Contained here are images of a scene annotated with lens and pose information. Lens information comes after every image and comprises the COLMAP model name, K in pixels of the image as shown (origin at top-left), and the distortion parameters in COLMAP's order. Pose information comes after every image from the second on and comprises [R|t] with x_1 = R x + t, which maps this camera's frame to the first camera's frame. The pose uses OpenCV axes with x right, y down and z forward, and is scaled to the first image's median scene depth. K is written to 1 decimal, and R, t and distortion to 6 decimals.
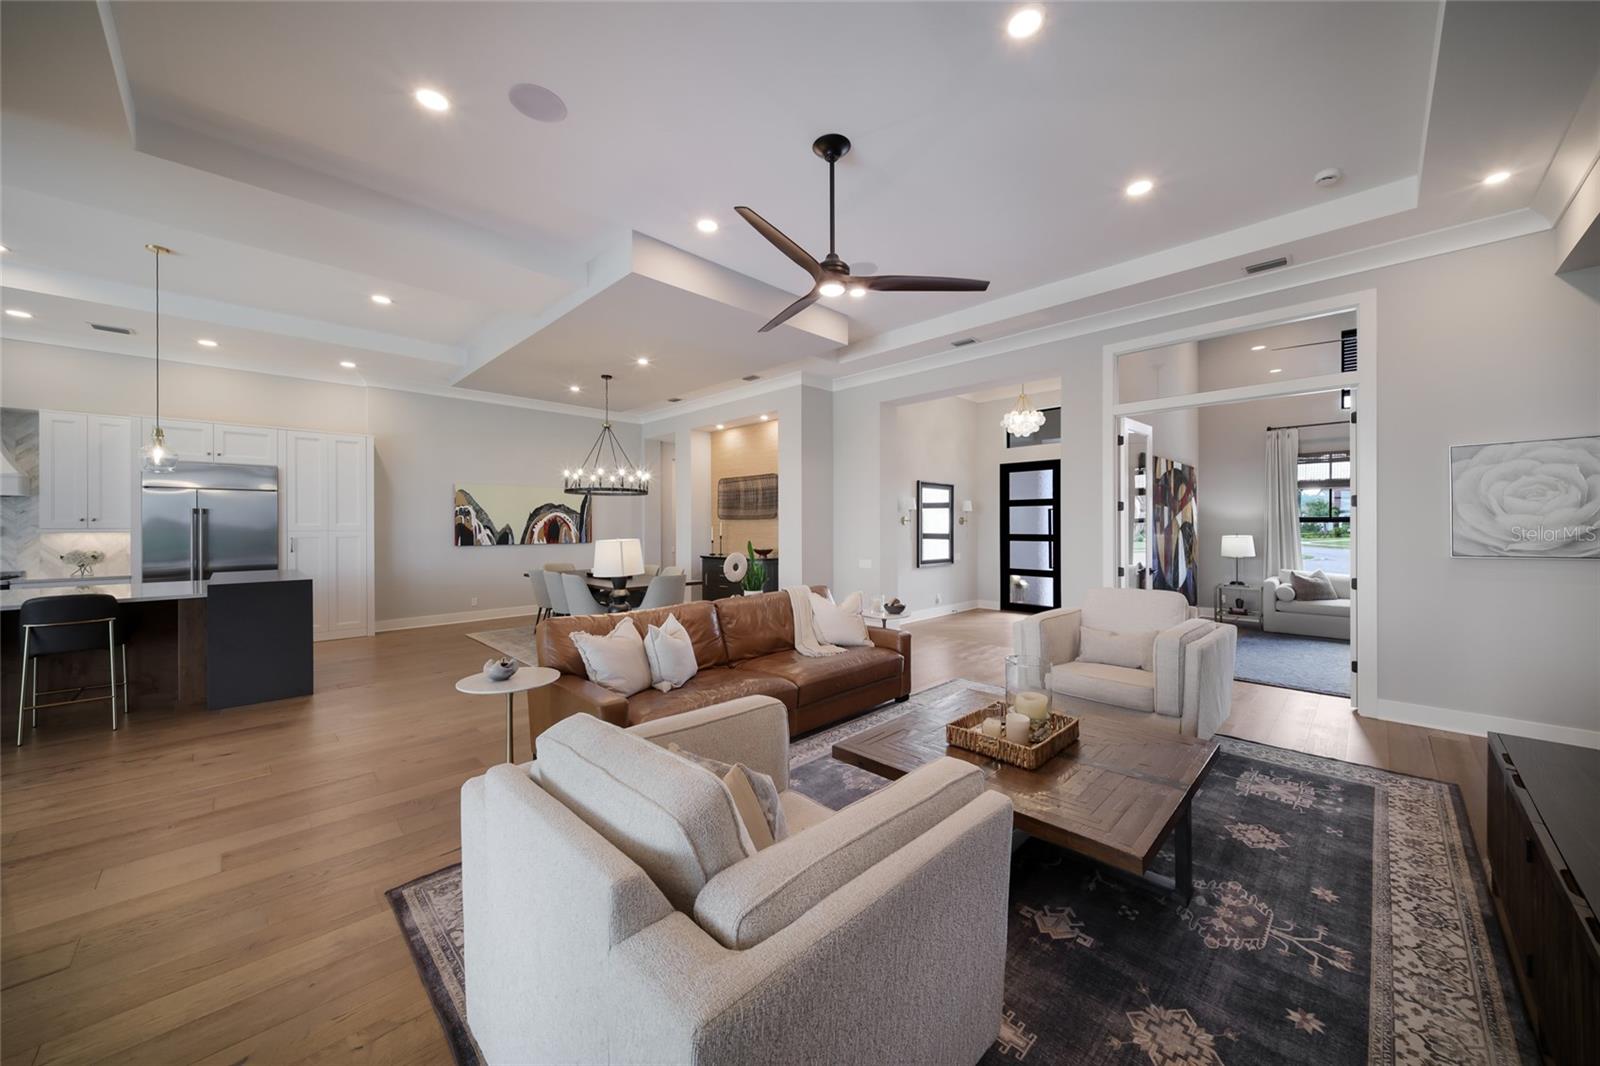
lens RADIAL K [[568.1, 0, 800.5], [0, 568.1, 522.5], [0, 0, 1]] dist [0.014142, -0.003950]
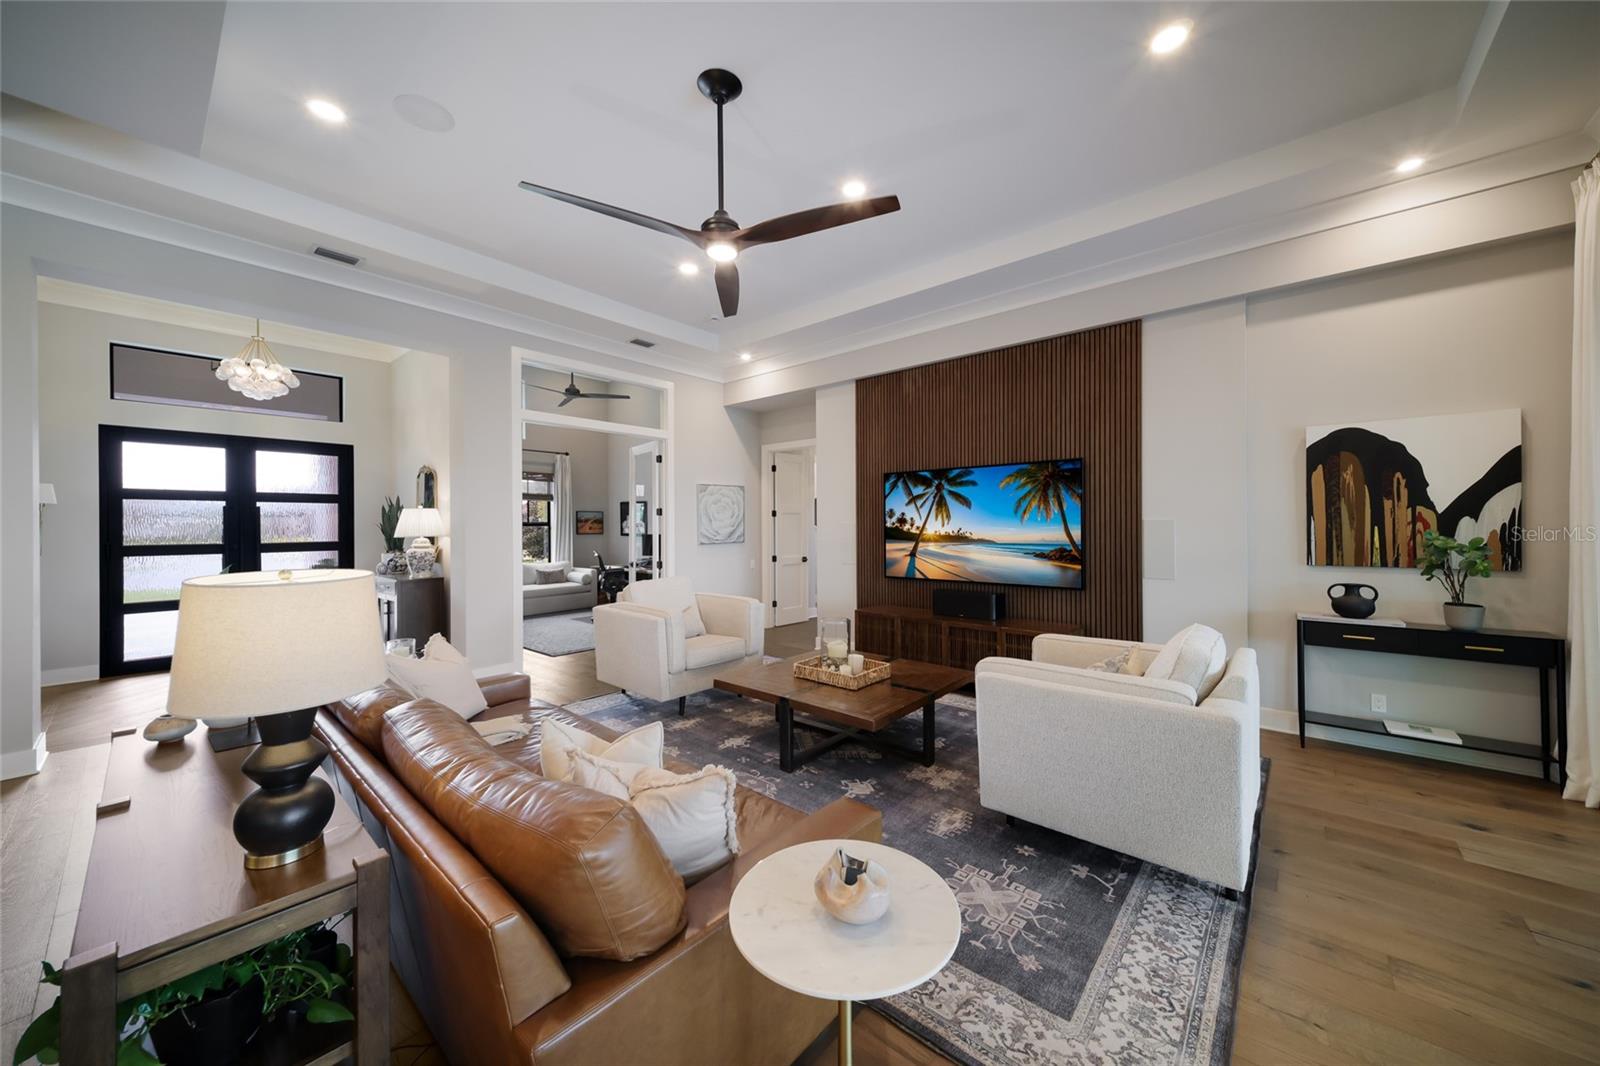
lens RADIAL K [[568.1, 0, 811.9], [0, 568.1, 535.6], [0, 0, 1]] dist [0.014142, -0.003950]
pose [[-0.086170, -0.017148, 0.996133, -0.314326], [0.001278, 0.999849, 0.017323, -0.000111], [-0.996280, 0.002766, -0.086135, 0.366560]]
